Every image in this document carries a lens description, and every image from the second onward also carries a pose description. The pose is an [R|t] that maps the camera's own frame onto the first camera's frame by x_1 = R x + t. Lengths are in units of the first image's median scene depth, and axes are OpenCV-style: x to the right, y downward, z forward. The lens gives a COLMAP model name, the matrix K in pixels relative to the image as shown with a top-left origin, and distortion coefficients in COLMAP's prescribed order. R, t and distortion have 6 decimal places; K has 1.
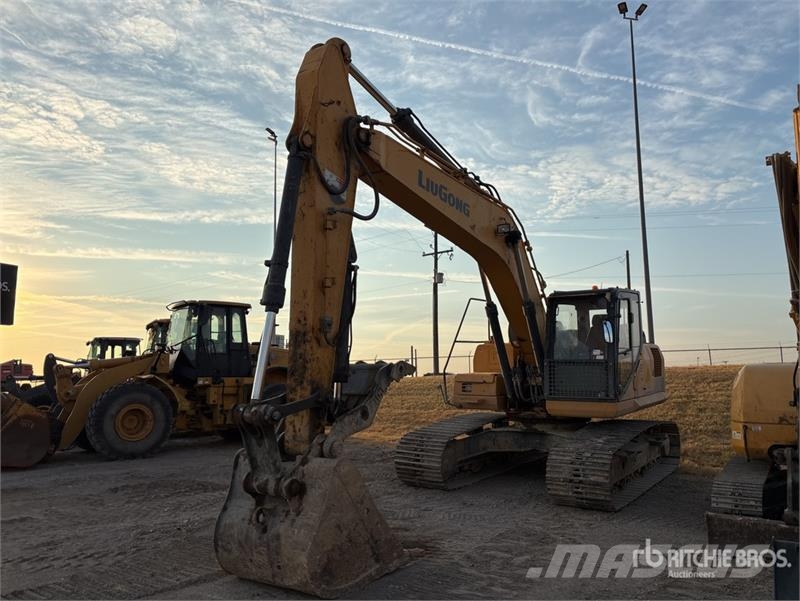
lens RADIAL K [[601.2, 0, 403.3], [0, 601.2, 303.8], [0, 0, 1]] dist [0.036874, -0.047822]
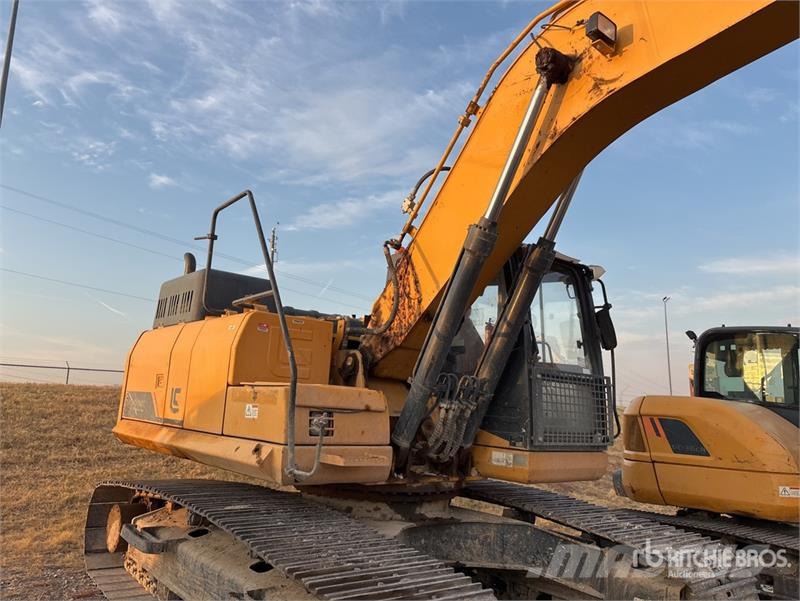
lens RADIAL K [[602.4, 0, 403.3], [0, 602.4, 297.5], [0, 0, 1]] dist [0.040966, -0.060357]
pose [[0.294731, 0.191705, 0.936153, -0.204315], [-0.145919, 0.977210, -0.154172, 0.101206], [-0.944374, -0.091163, 0.315987, 0.748592]]
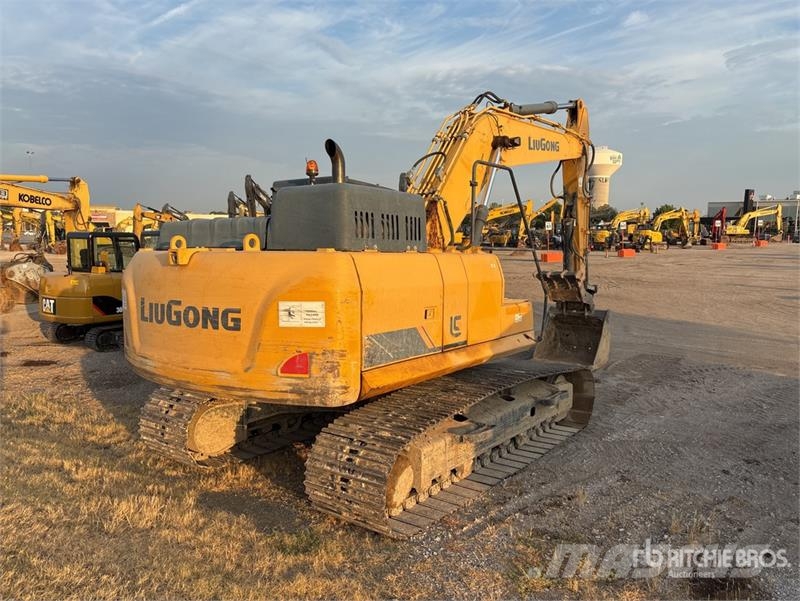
lens RADIAL K [[601.2, 0, 402.6], [0, 601.2, 306.1], [0, 0, 1]] dist [0.043949, -0.057452]
pose [[-0.998447, -0.011071, 0.054607, 0.175484], [-0.011502, 0.999905, -0.007590, 0.117467], [-0.054517, -0.008206, -0.998479, 1.507104]]
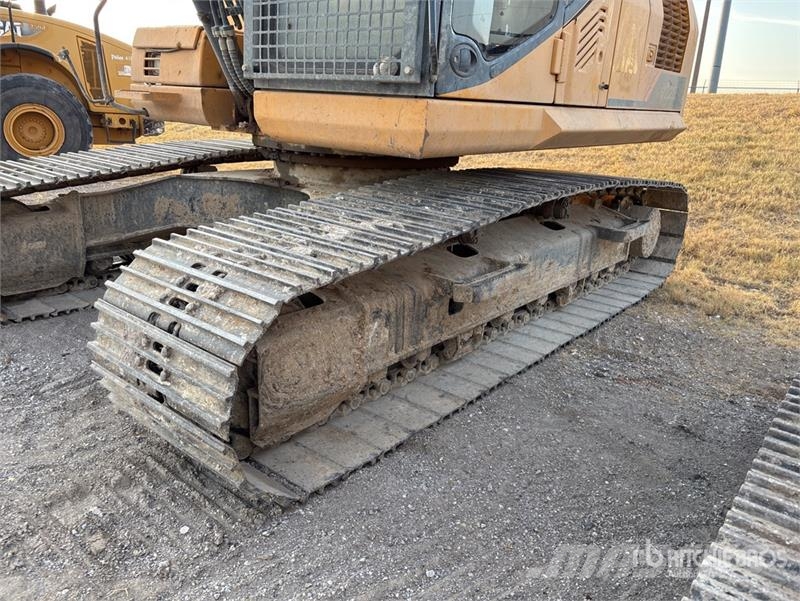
lens RADIAL K [[601.2, 0, 402.6], [0, 601.2, 306.1], [0, 0, 1]] dist [0.043949, -0.057452]
pose [[0.994840, 0.078224, -0.064614, 0.270268], [-0.045192, 0.911823, 0.408089, 0.101827], [0.090839, -0.403063, 0.910653, 0.523786]]
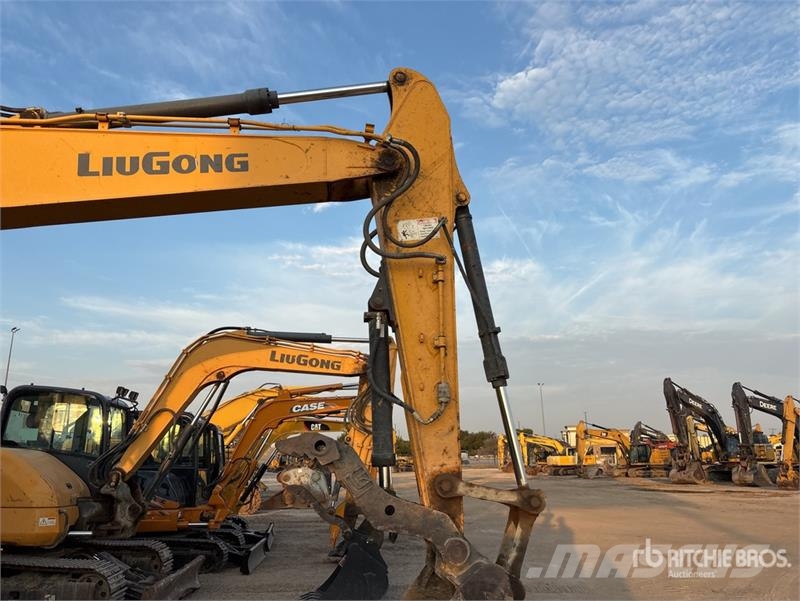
lens RADIAL K [[606.9, 0, 400.0], [0, 606.9, 300.5], [0, 0, 1]] dist [0.031823, -0.047809]
pose [[-0.632416, 0.197702, 0.748975, -0.363369], [-0.093964, 0.940164, -0.327509, 0.091456], [-0.768909, -0.277499, -0.575998, 0.744262]]
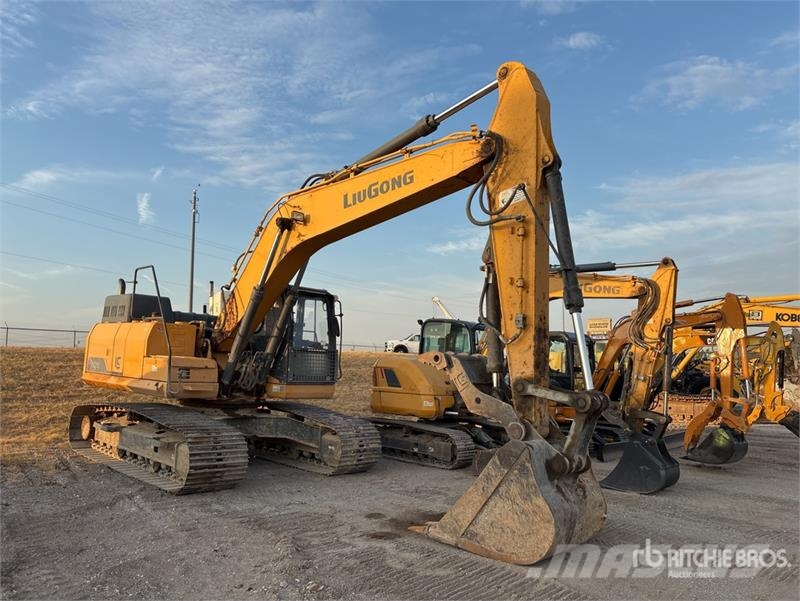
lens RADIAL K [[606.9, 0, 400.0], [0, 606.9, 300.5], [0, 0, 1]] dist [0.031823, -0.047809]
pose [[0.194222, 0.111025, 0.974654, -0.615129], [-0.142405, 0.986240, -0.083967, 0.058030], [-0.970566, -0.122488, 0.207360, 0.470250]]
